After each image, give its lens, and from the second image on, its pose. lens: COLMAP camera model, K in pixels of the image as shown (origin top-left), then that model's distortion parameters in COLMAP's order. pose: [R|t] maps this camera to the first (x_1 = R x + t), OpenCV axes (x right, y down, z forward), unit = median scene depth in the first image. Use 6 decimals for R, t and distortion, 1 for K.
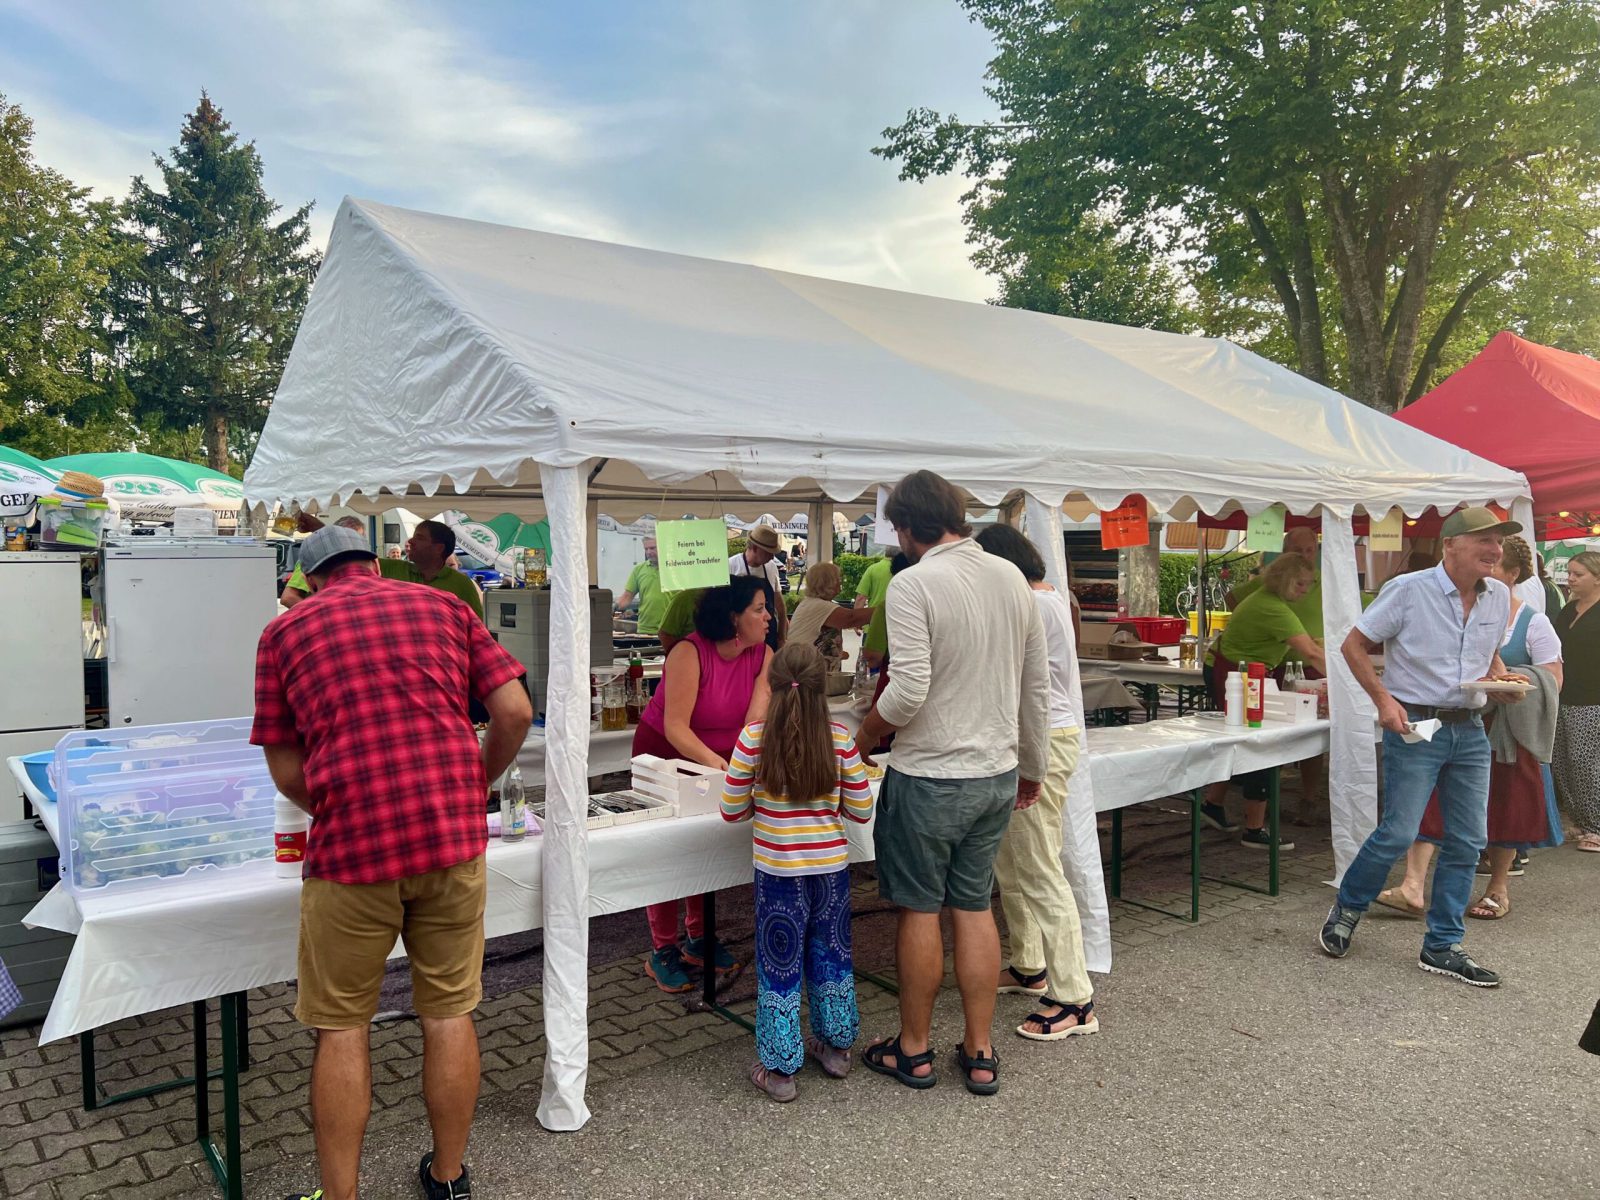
lens RADIAL K [[1216.9, 0, 806.0], [0, 1216.9, 584.2], [0, 0, 1]] dist [0.058681, -0.069038]
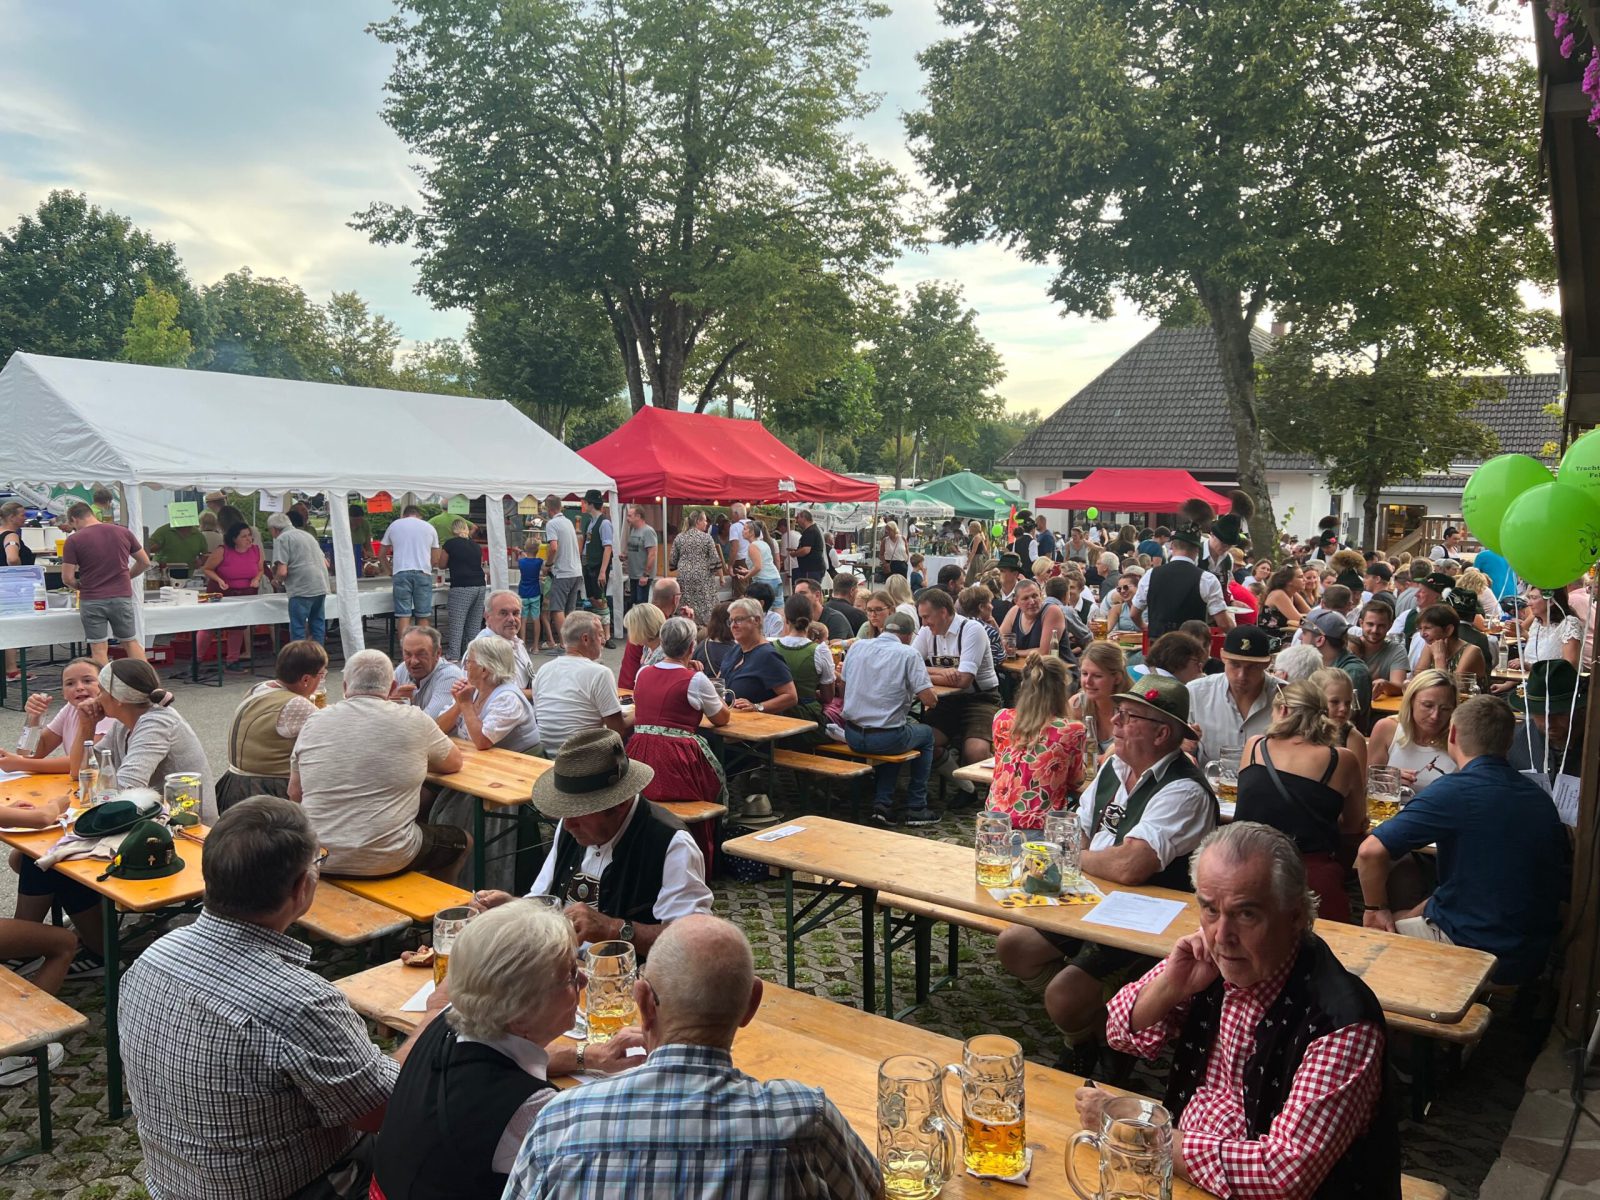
lens RADIAL K [[1216.9, 0, 806.0], [0, 1216.9, 584.2], [0, 0, 1]] dist [0.058681, -0.069038]
pose [[0.944917, -0.007137, 0.327232, 0.089807], [-0.009180, 0.998791, 0.048291, -0.003537], [-0.327181, -0.048635, 0.943709, -0.578253]]
